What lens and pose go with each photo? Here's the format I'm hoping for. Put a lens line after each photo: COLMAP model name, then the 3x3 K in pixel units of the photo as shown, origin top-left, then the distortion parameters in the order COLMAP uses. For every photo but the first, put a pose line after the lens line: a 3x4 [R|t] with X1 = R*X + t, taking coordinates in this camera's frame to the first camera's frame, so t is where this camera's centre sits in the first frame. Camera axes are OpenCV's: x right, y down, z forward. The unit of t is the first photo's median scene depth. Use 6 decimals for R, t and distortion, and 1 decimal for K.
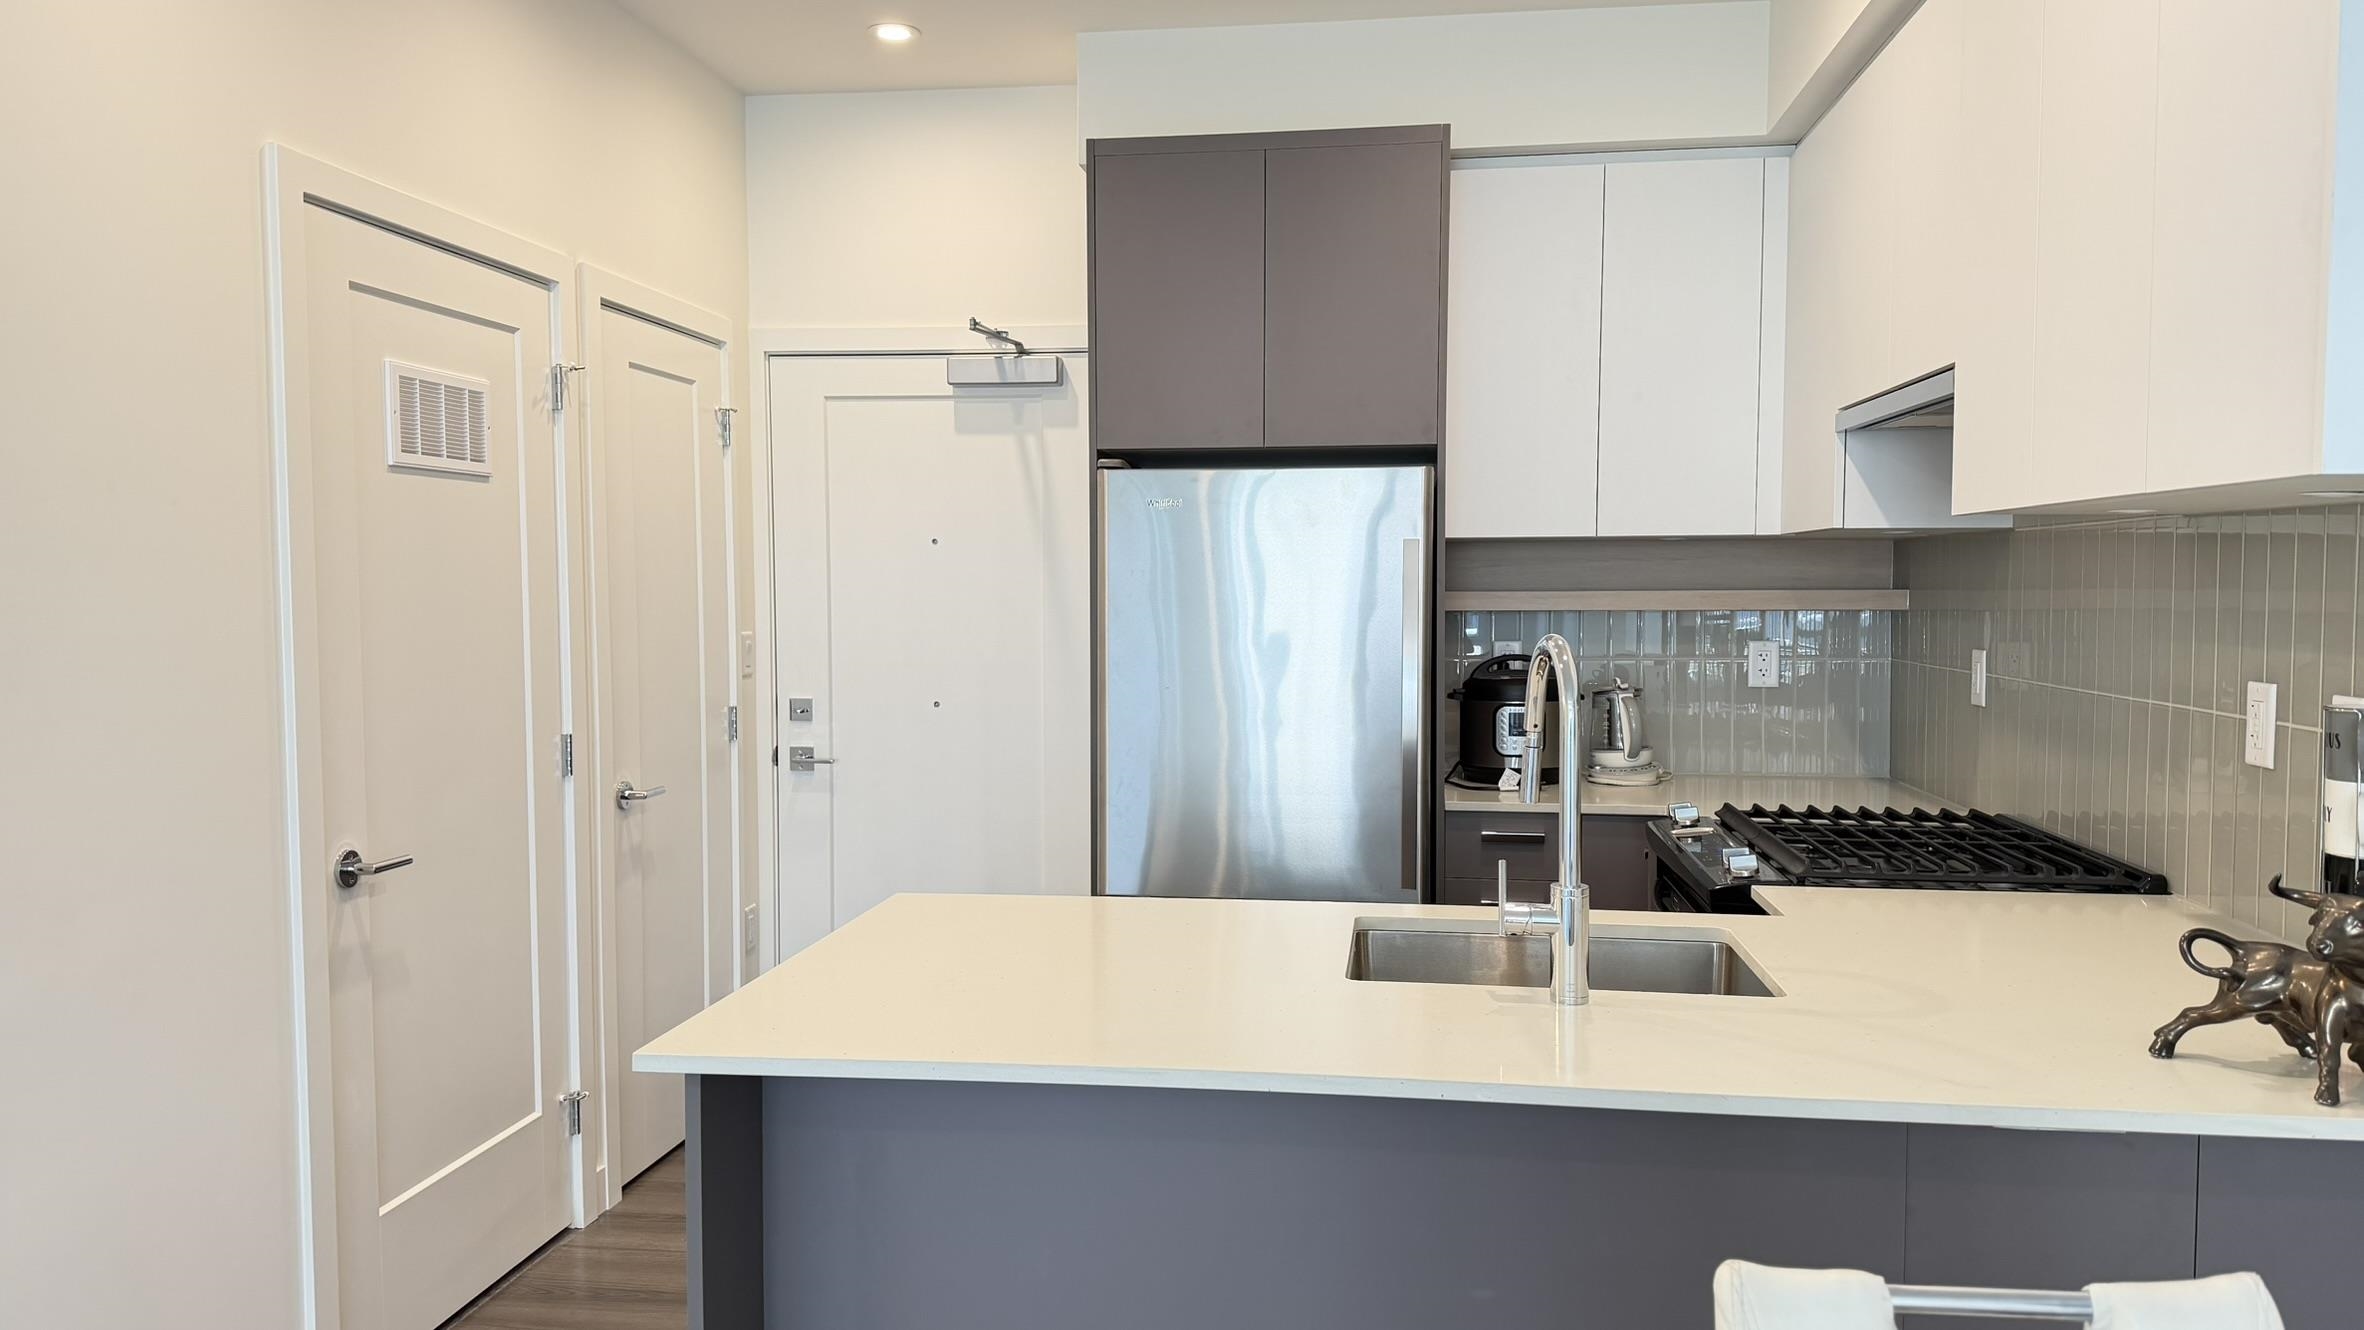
lens RADIAL K [[1652.2, 0, 1171.7], [0, 1652.2, 676.7], [0, 0, 1]] dist [0.092387, -0.123073]
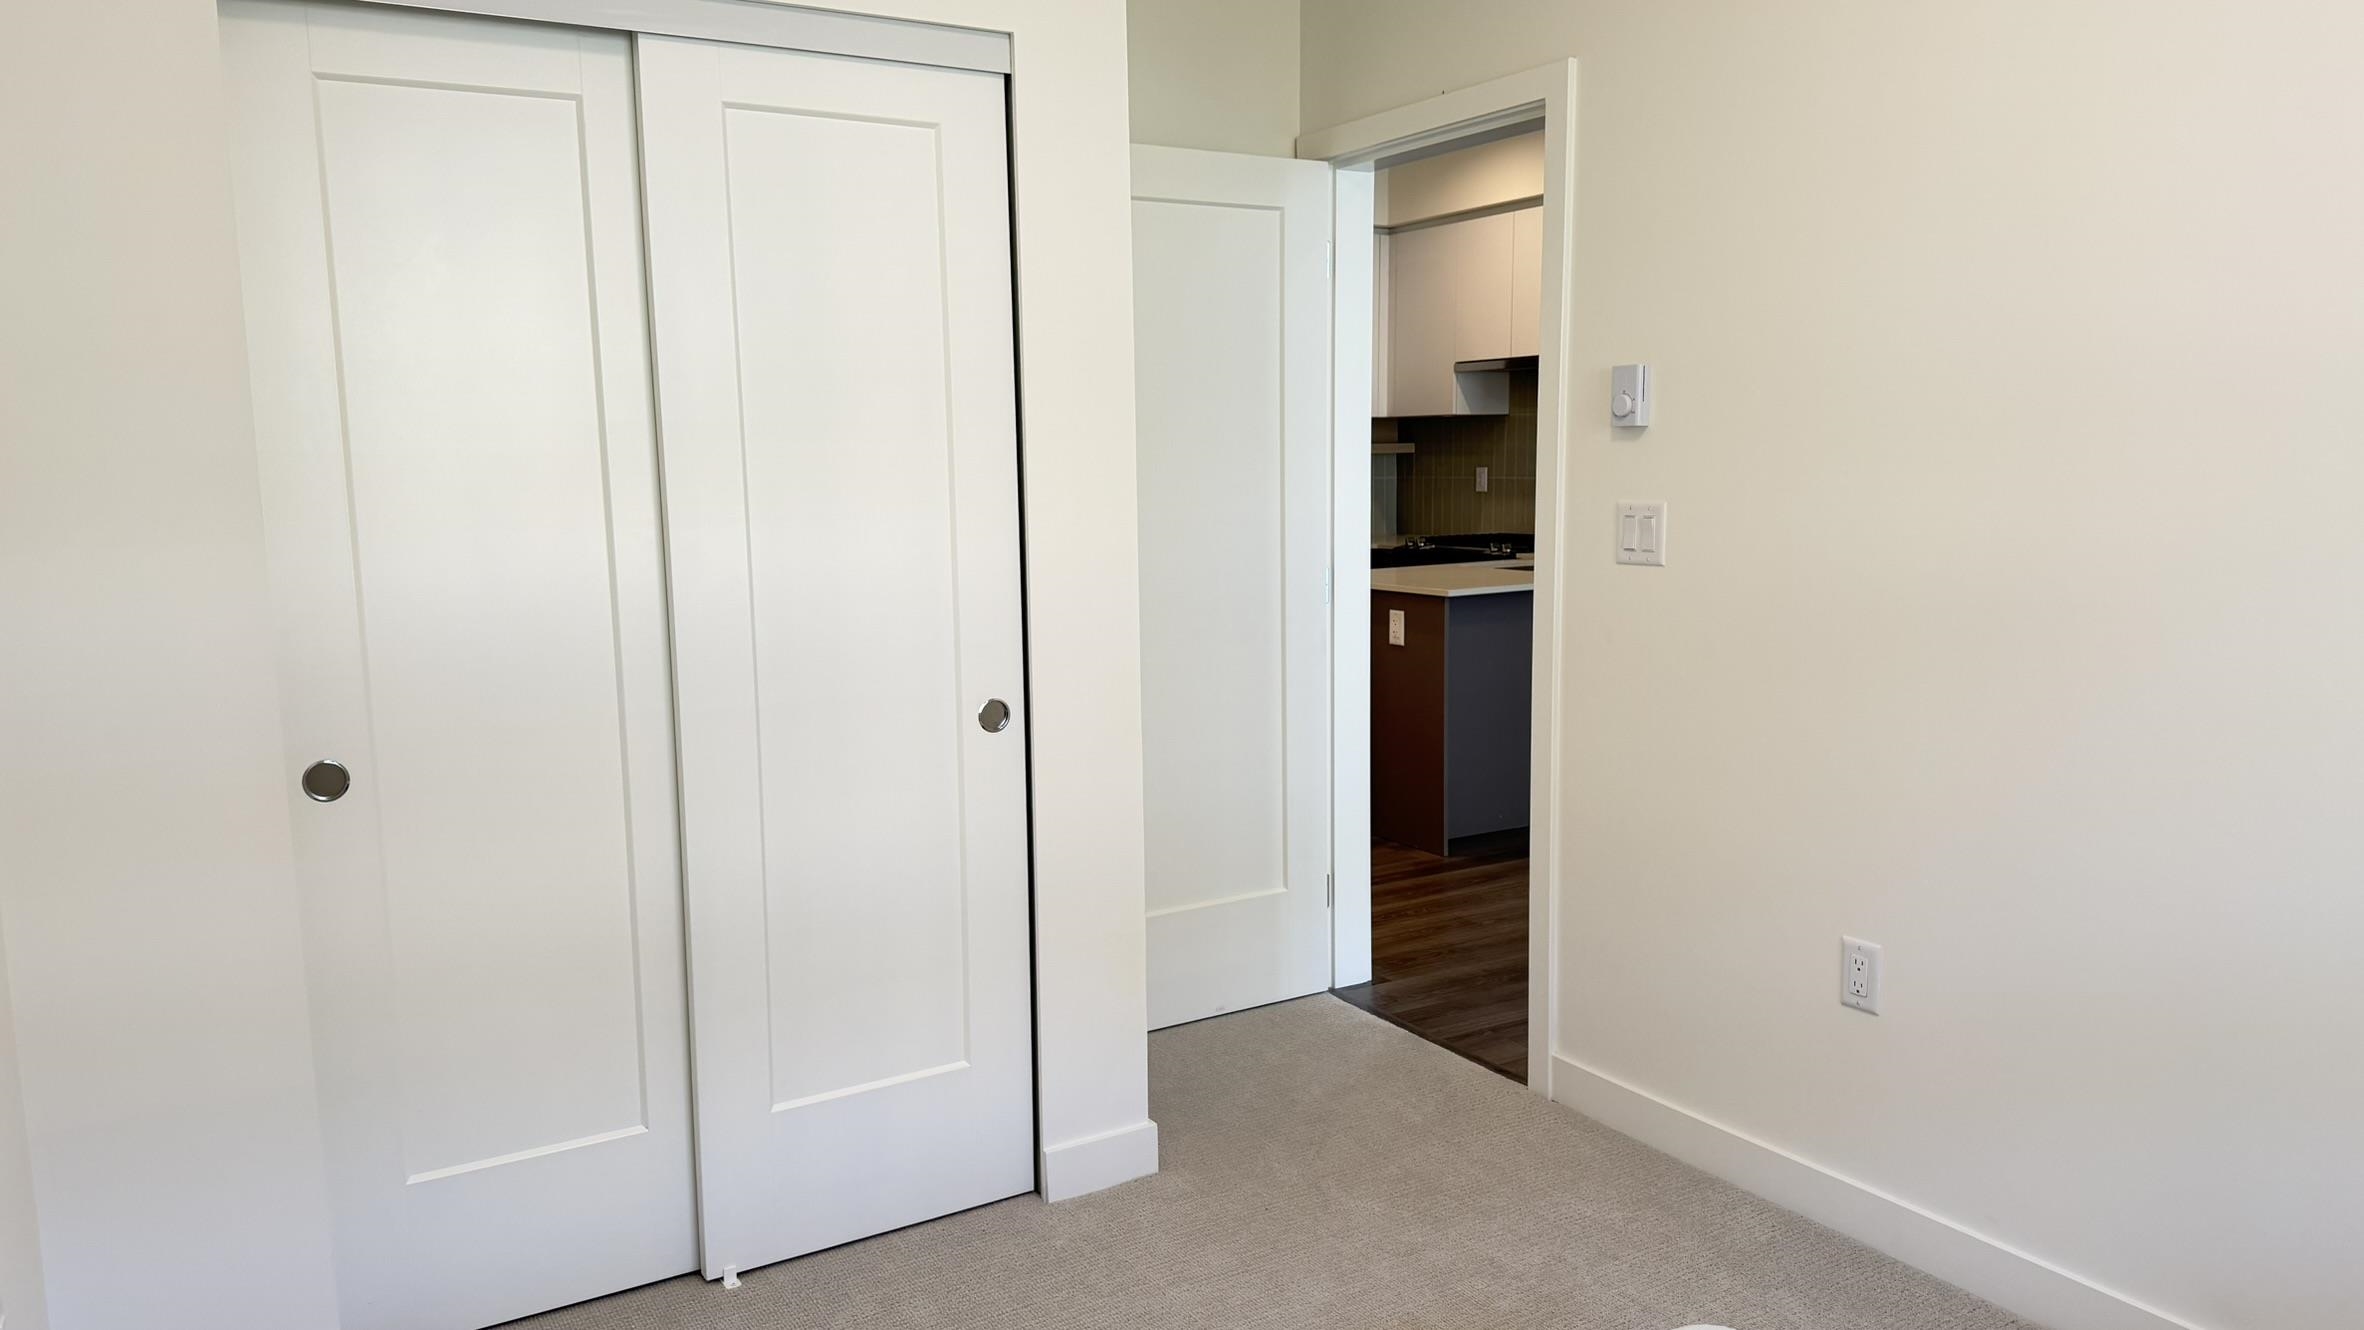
lens RADIAL K [[1652.2, 0, 1176.8], [0, 1652.2, 637.9], [0, 0, 1]] dist [0.092387, -0.123073]
pose [[0.769698, -0.076954, 0.633753, -1.195973], [0.042488, 0.996682, 0.069420, 0.038334], [-0.636993, -0.026506, 0.770414, -0.457130]]
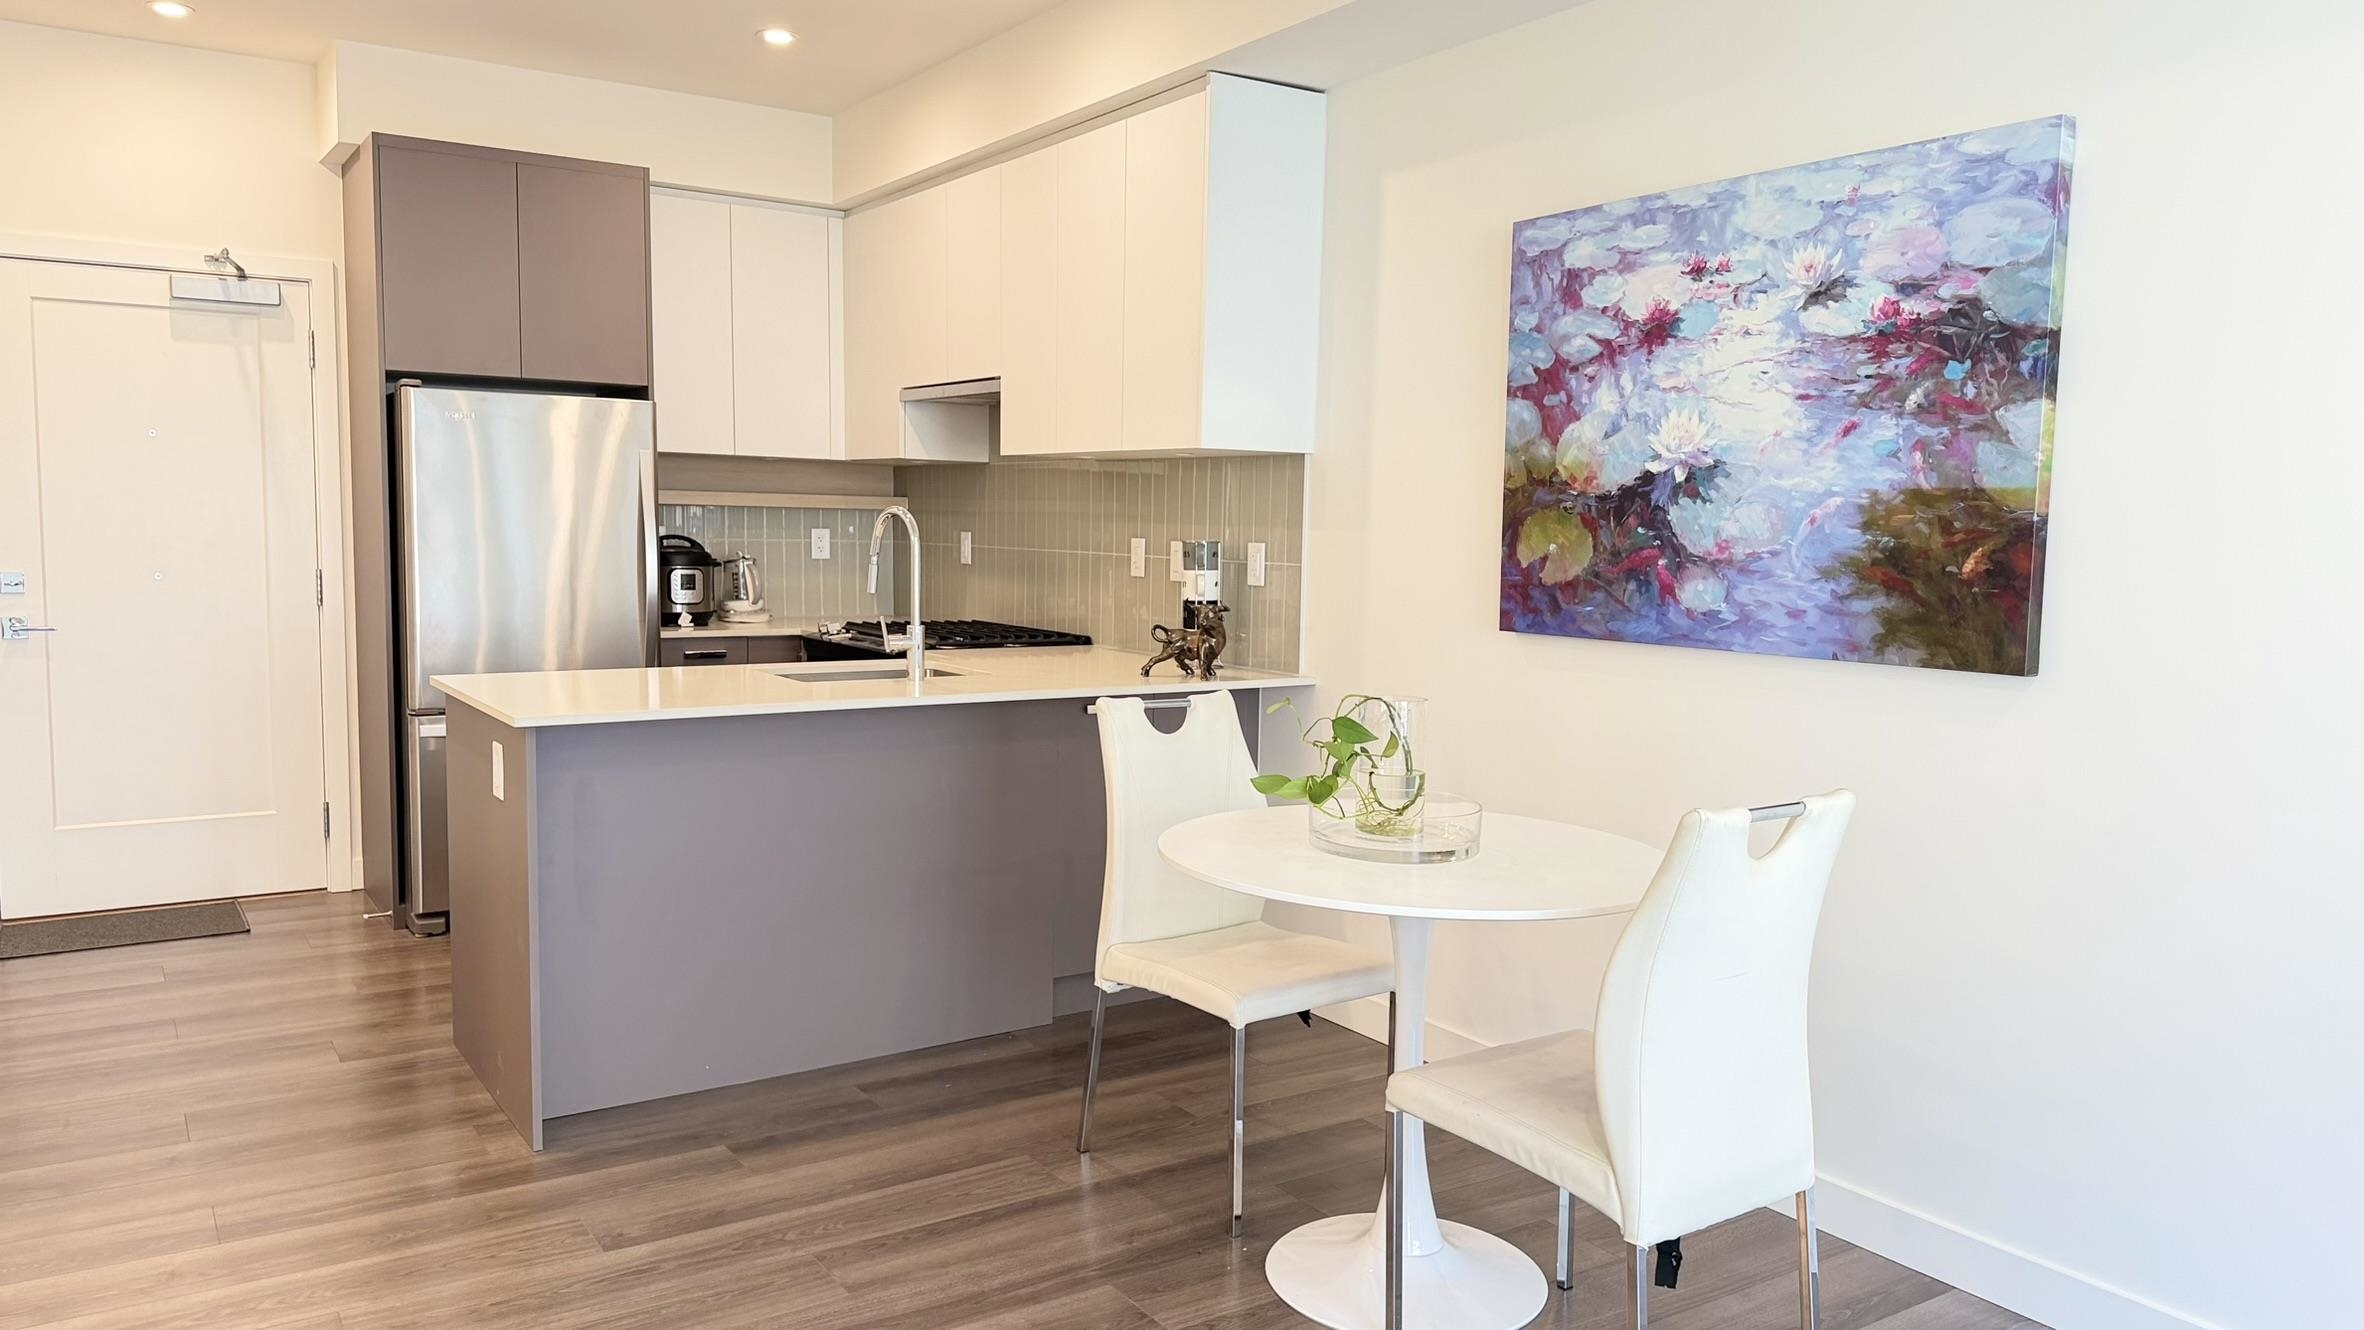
lens RADIAL K [[1652.2, 0, 1181.0], [0, 1652.2, 667.4], [0, 0, 1]] dist [0.092387, -0.123073]
pose [[0.745989, -0.044812, 0.664449, -0.455270], [0.017969, 0.998725, 0.047182, 0.043569], [-0.665716, -0.023258, 0.745842, -0.394740]]
